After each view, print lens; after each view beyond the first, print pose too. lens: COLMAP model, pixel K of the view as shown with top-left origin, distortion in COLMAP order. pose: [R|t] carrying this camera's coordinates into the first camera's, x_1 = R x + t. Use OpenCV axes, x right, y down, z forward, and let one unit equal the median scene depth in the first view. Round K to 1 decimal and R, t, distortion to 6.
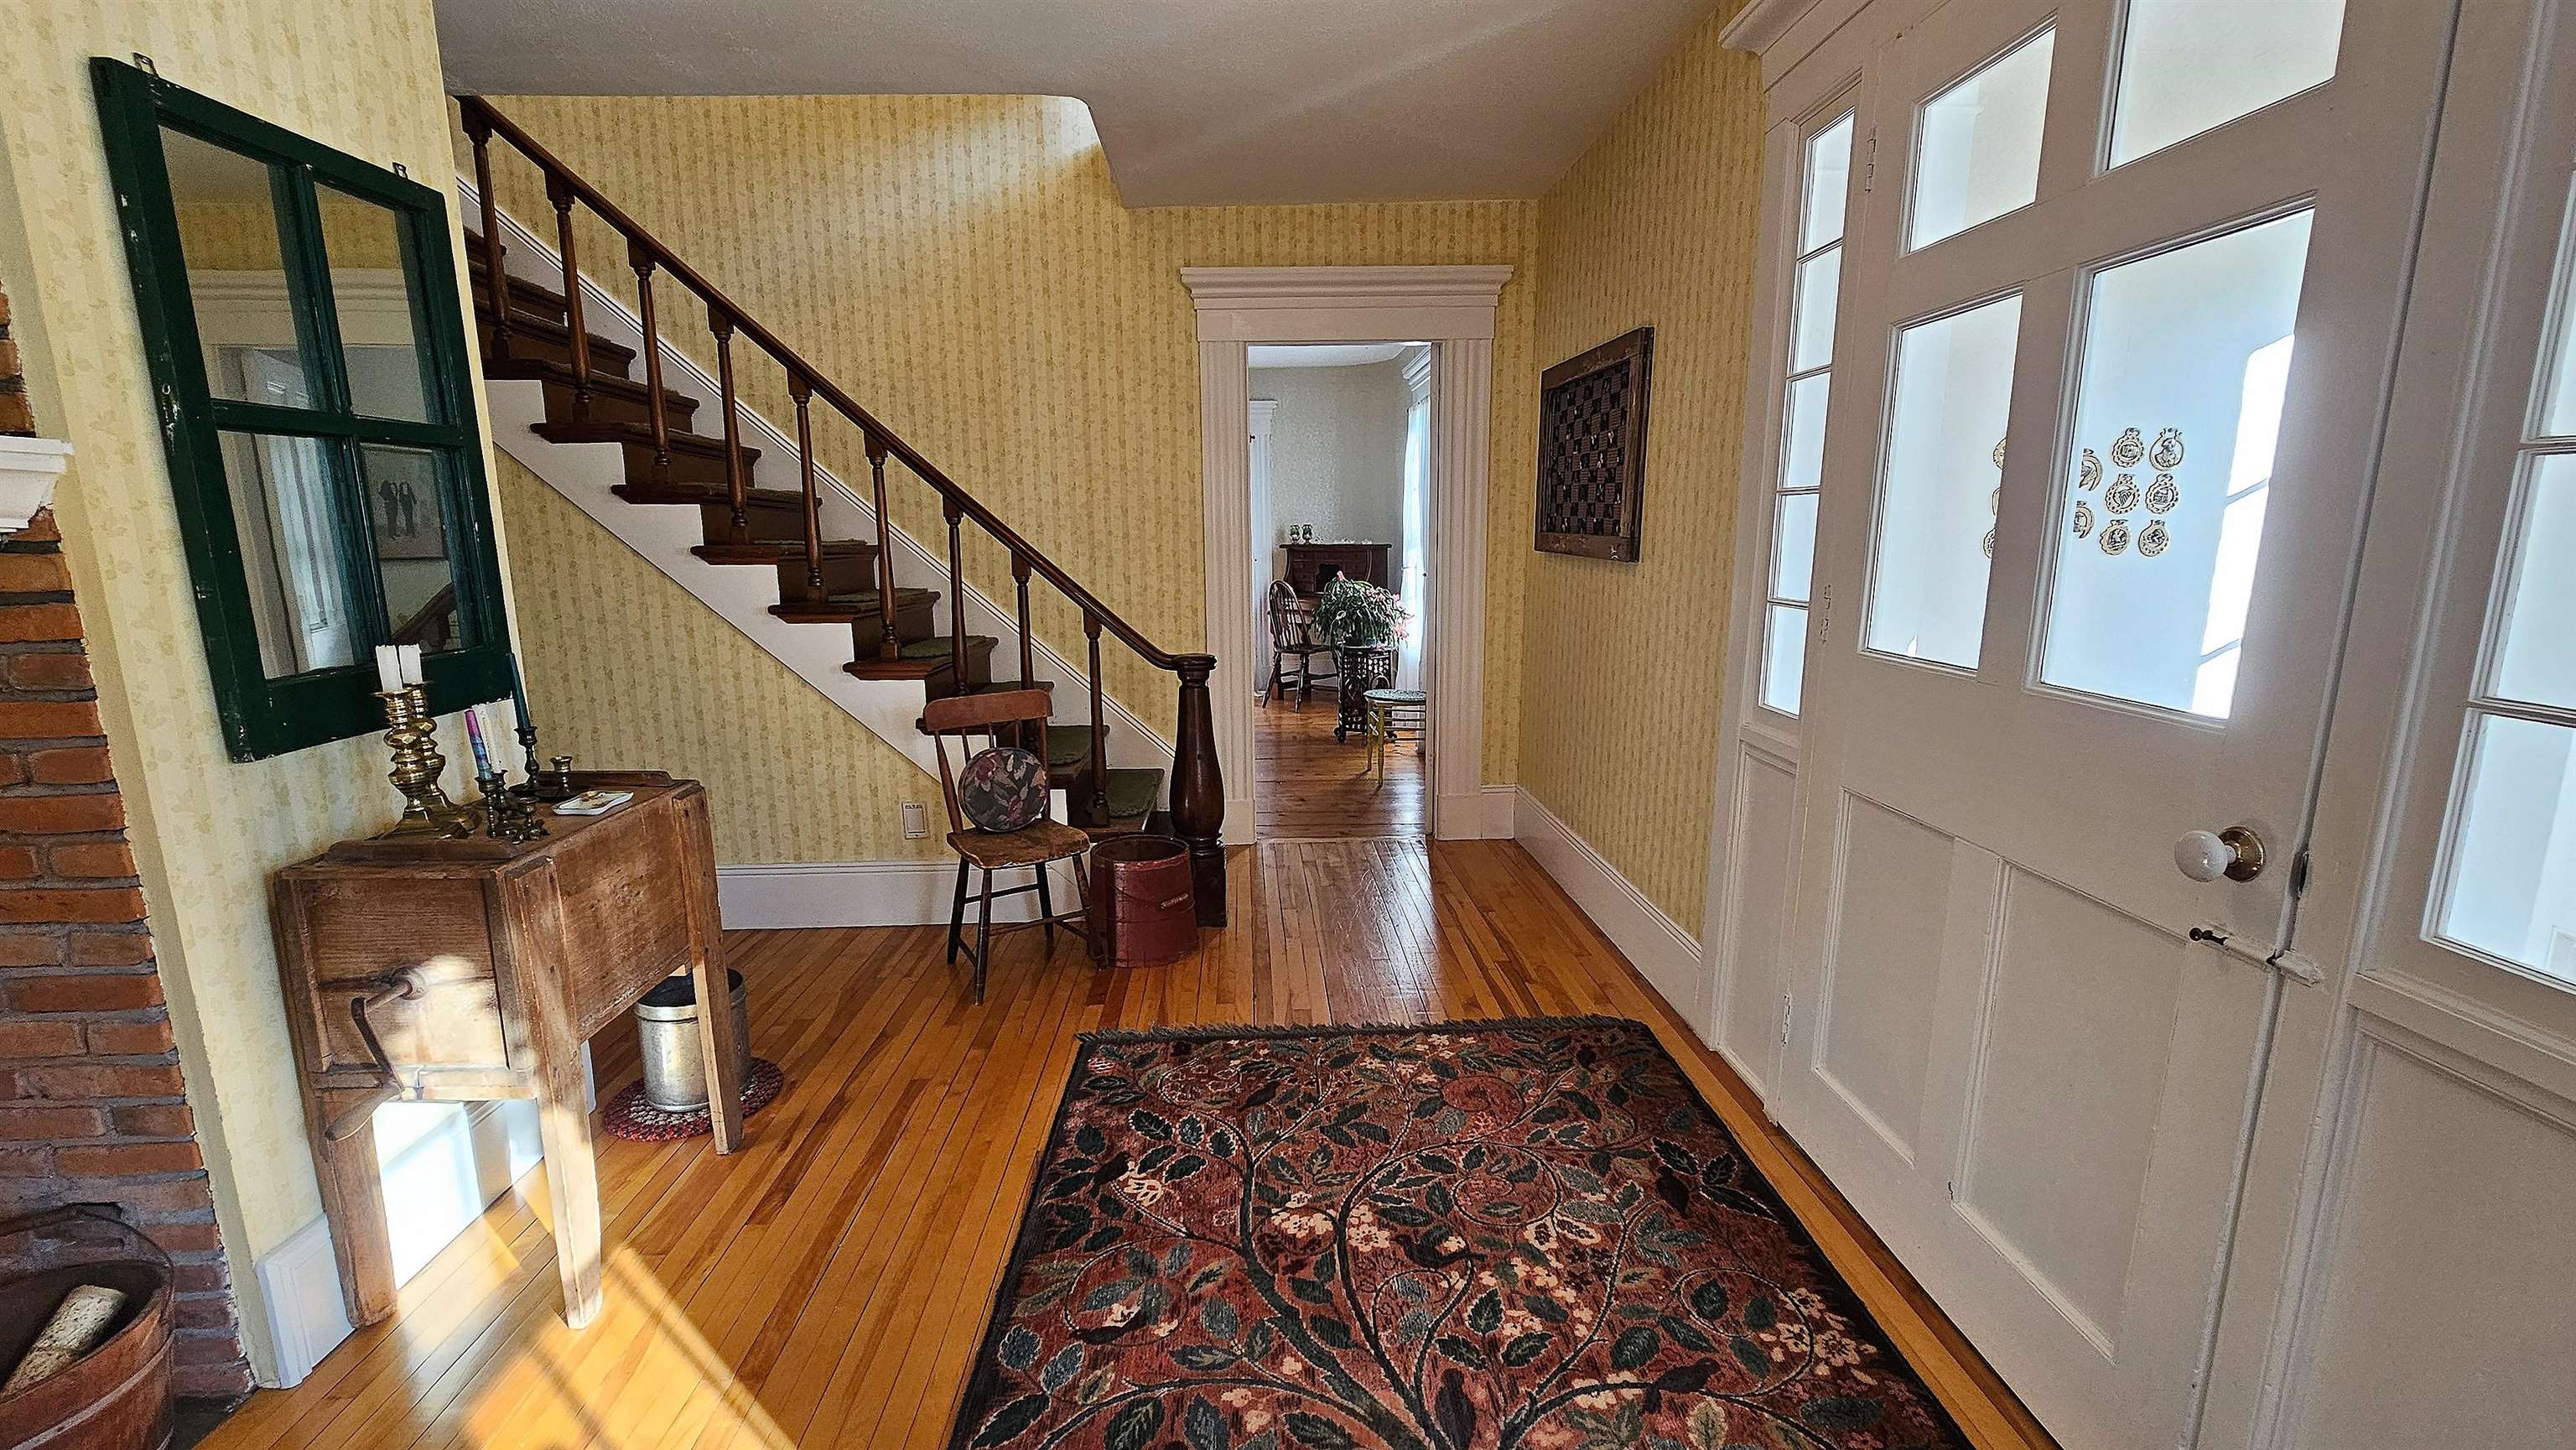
lens RADIAL K [[1049.1, 0, 1310.4], [0, 1049.1, 722.6], [0, 0, 1]] dist [-0.001842, -0.000574]
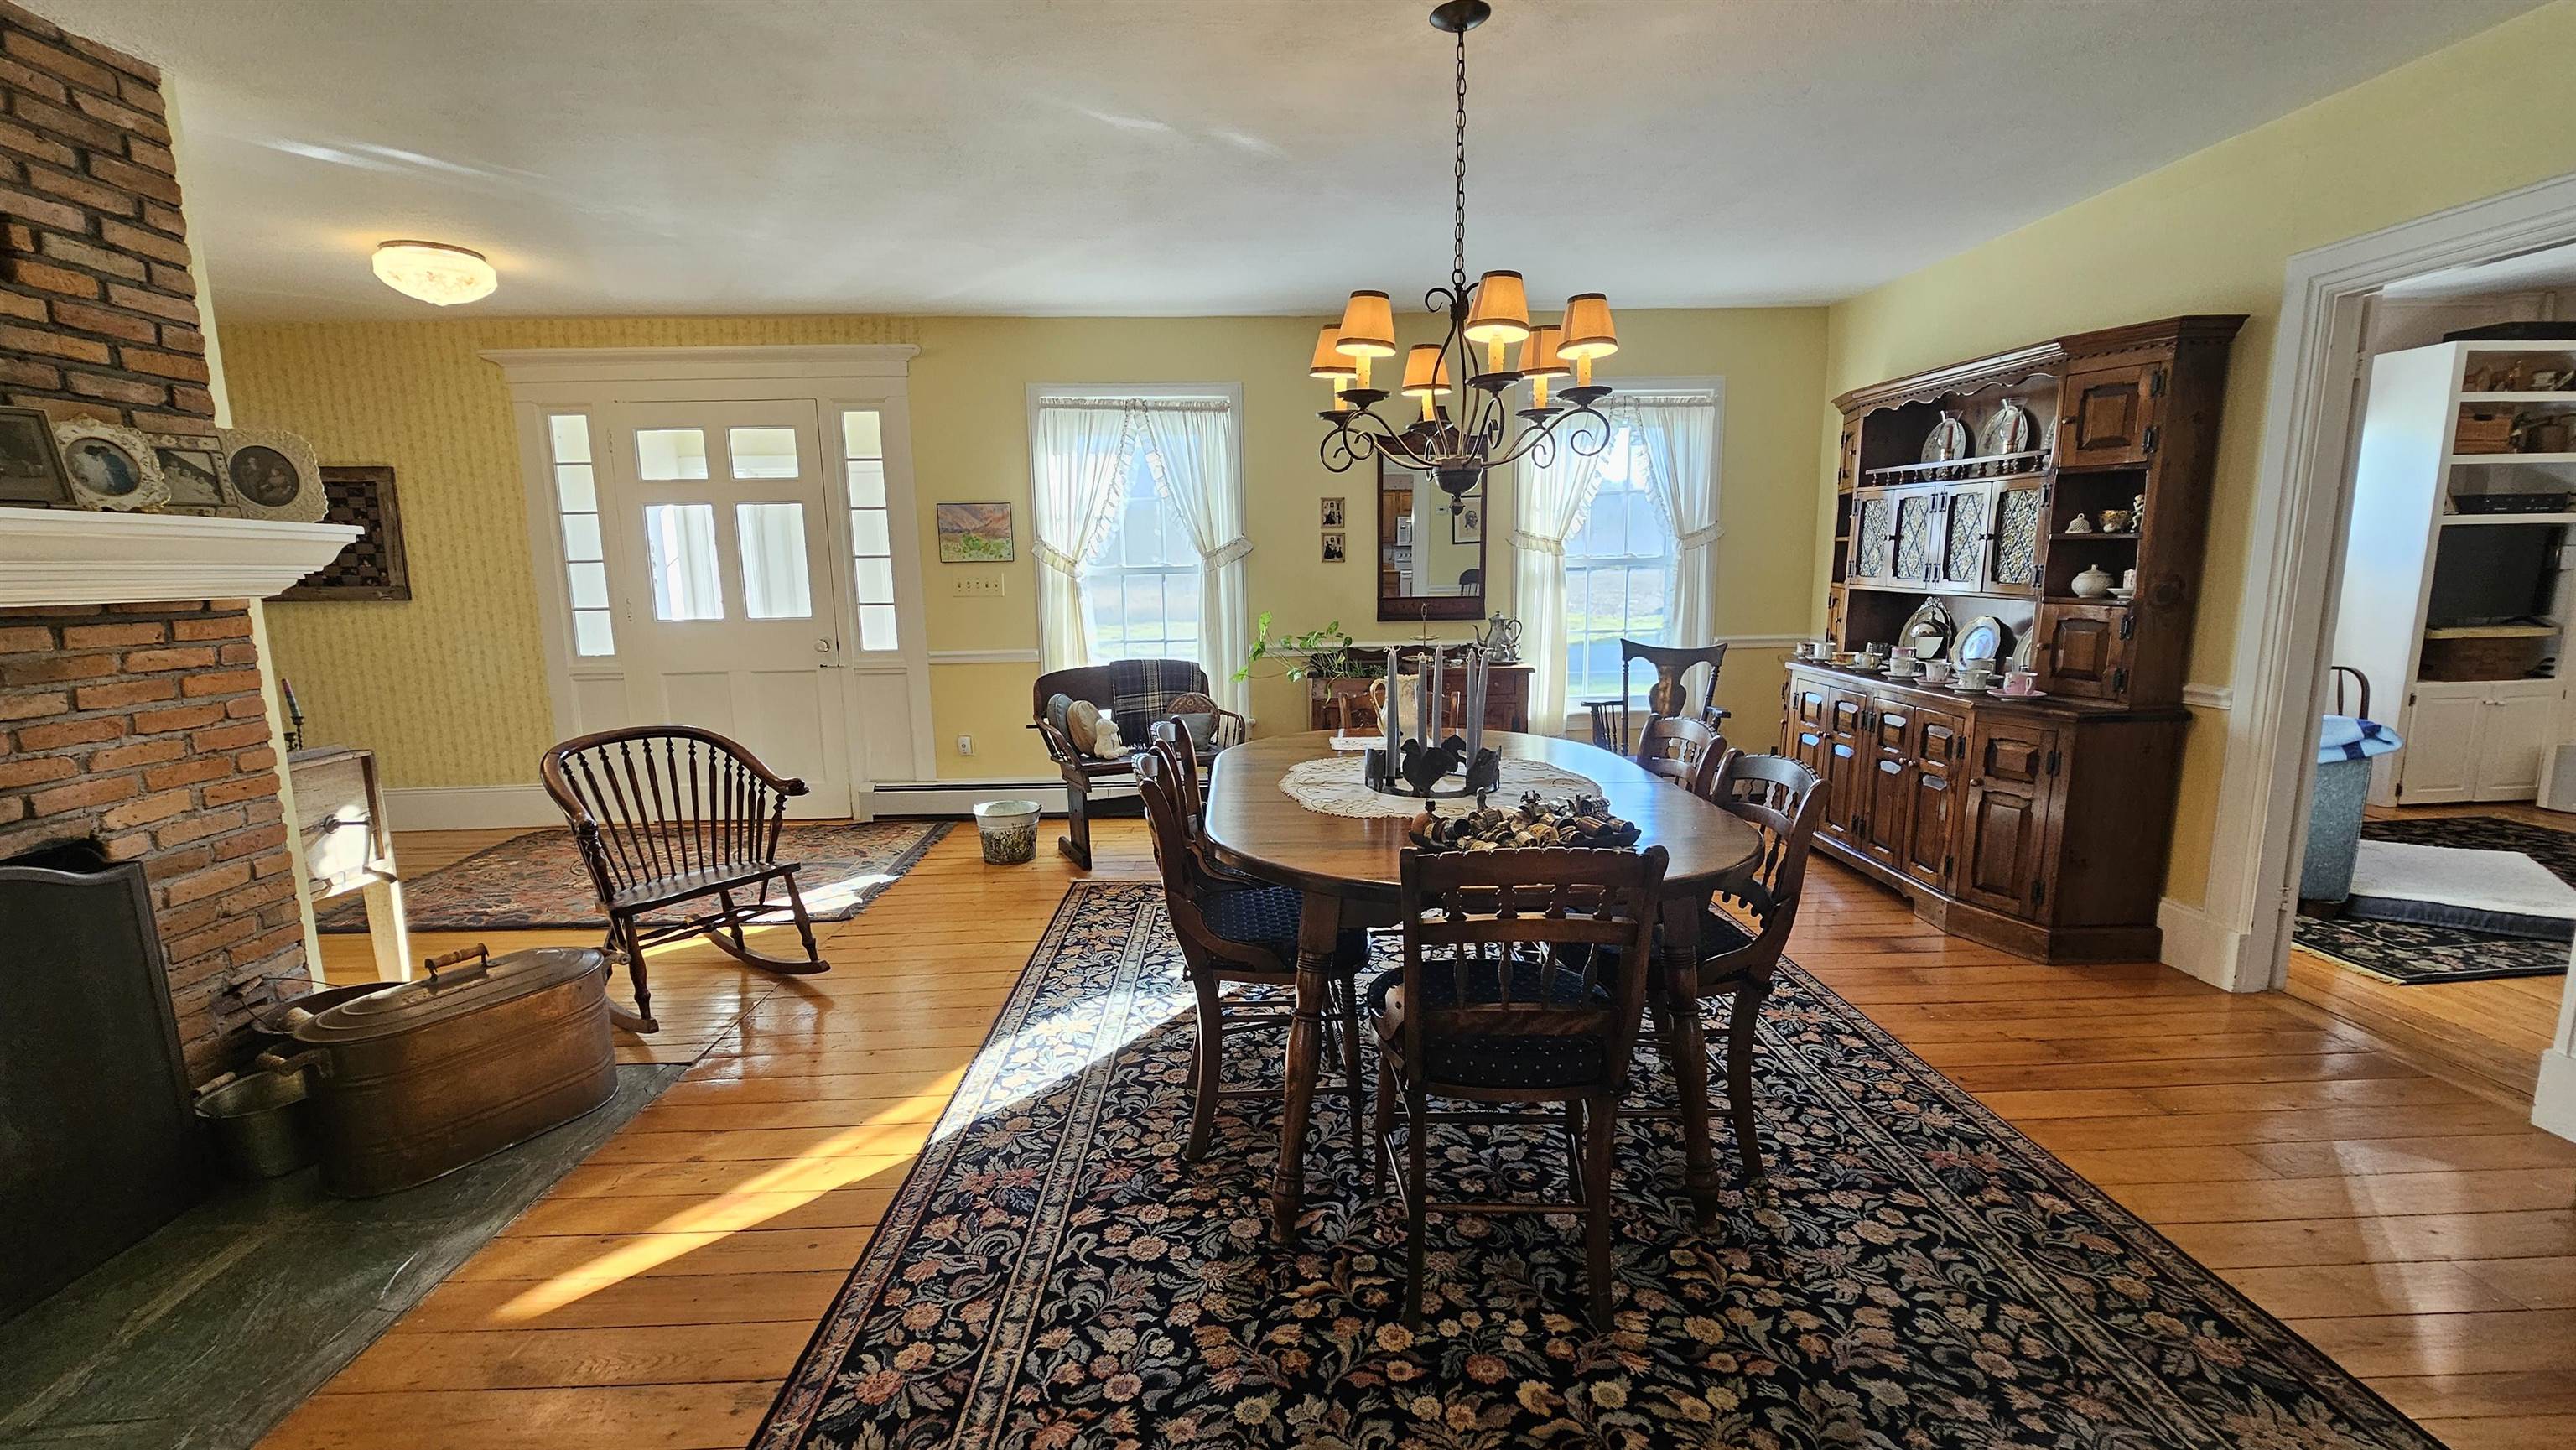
lens RADIAL K [[1049.1, 0, 1273.7], [0, 1049.1, 737.5], [0, 0, 1]] dist [-0.001842, -0.000574]
pose [[-0.009660, -0.157703, 0.987439, -1.885945], [0.204376, 0.966329, 0.156330, 0.108909], [-0.978845, 0.203319, 0.022896, -0.481814]]
